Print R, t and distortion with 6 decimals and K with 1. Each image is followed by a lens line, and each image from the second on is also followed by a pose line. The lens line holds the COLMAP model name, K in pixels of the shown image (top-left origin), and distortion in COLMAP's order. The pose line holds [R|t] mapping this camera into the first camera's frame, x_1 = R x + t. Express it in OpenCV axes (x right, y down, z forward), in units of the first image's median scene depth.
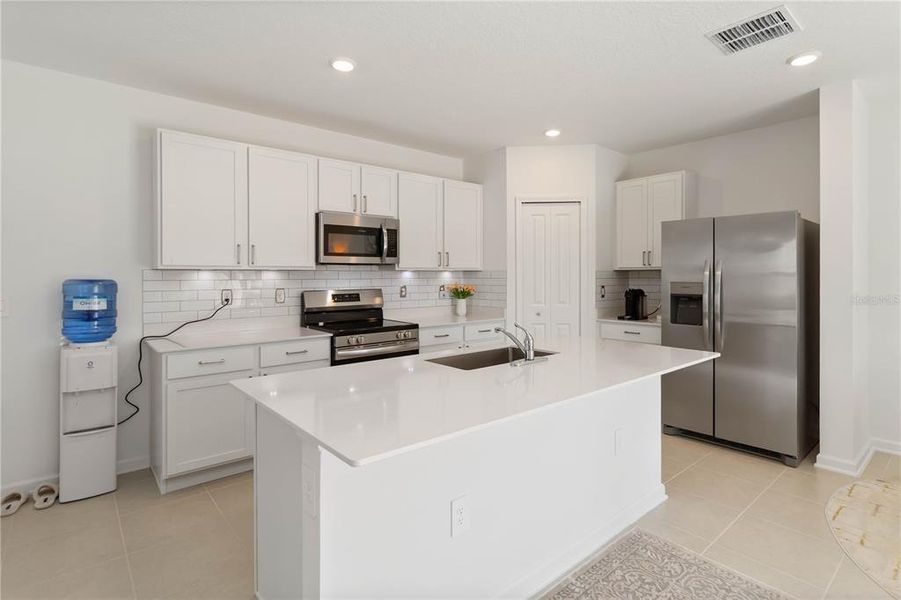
lens RADIAL K [[451.1, 0, 451.7], [0, 451.1, 278.0], [0, 0, 1]] dist [0.005186, -0.000699]
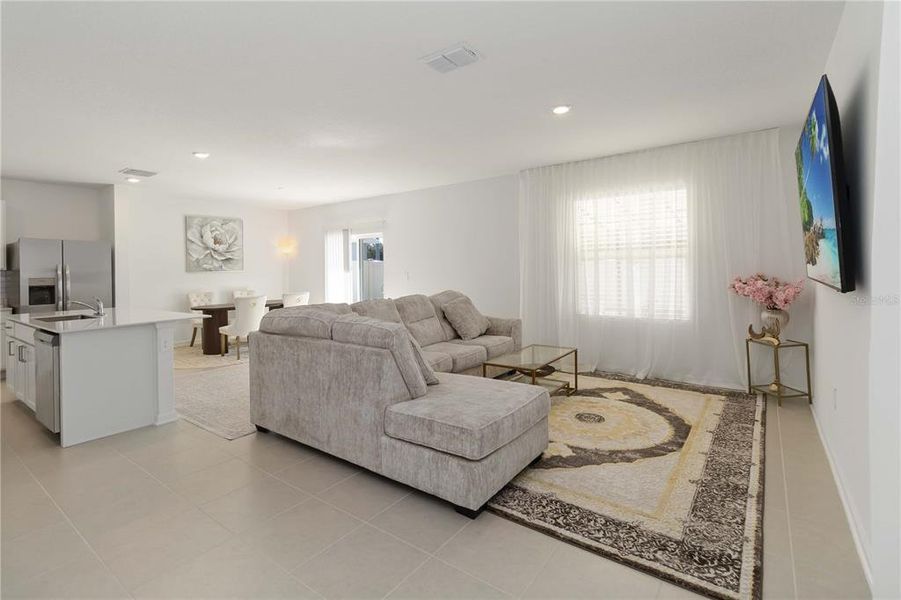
lens RADIAL K [[421.4, 0, 452.0], [0, 421.4, 267.6], [0, 0, 1]] dist [0.004765, -0.000377]
pose [[-0.228644, 0.006842, 0.973486, -1.173315], [0.021020, 0.999777, -0.002090, 0.005451], [-0.973283, 0.019985, -0.228737, -0.066055]]
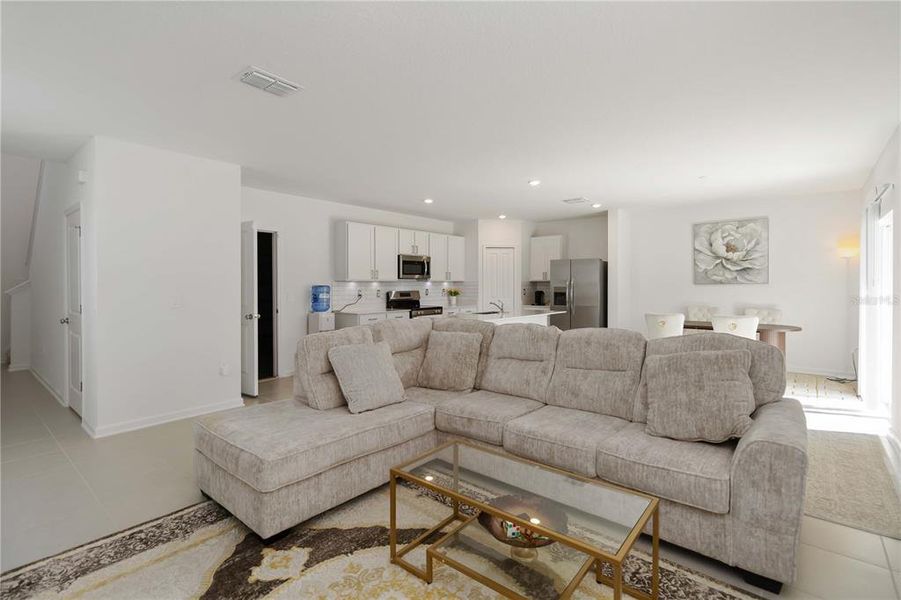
lens RADIAL K [[421.4, 0, 447.3], [0, 421.4, 284.2], [0, 0, 1]] dist [0.004765, -0.000377]
pose [[0.987157, 0.001046, 0.159751, -0.358175], [-0.000163, 0.999985, -0.005538, 0.006519], [-0.159755, 0.005441, 0.987142, -0.941768]]
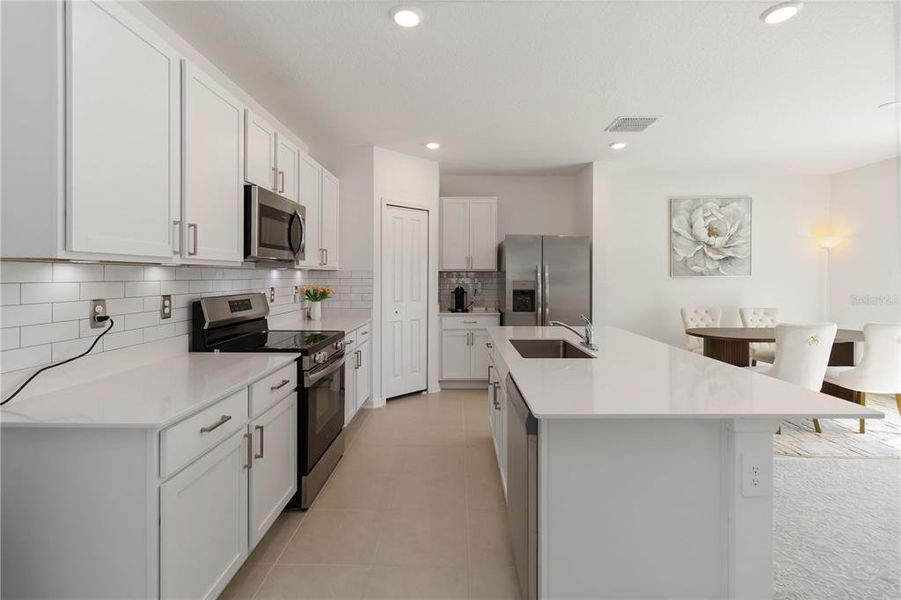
lens RADIAL K [[421.4, 0, 456.6], [0, 421.4, 276.1], [0, 0, 1]] dist [0.004765, -0.000377]
pose [[0.652147, 0.002486, 0.758088, -0.532464], [0.001202, 0.999990, -0.004313, 0.000208], [-0.758091, 0.003724, 0.652138, 0.299570]]
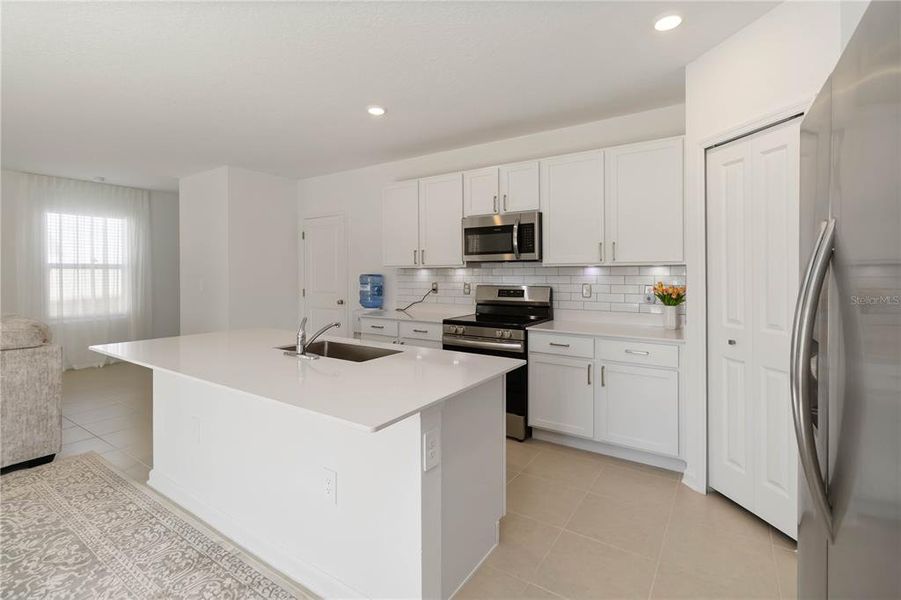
lens RADIAL K [[421.4, 0, 435.6], [0, 421.4, 279.4], [0, 0, 1]] dist [0.004765, -0.000377]
pose [[0.255035, 0.018164, -0.966761, 0.686173], [-0.002774, 0.999833, 0.018054, -0.005920], [0.966928, -0.001923, 0.255043, 0.591110]]
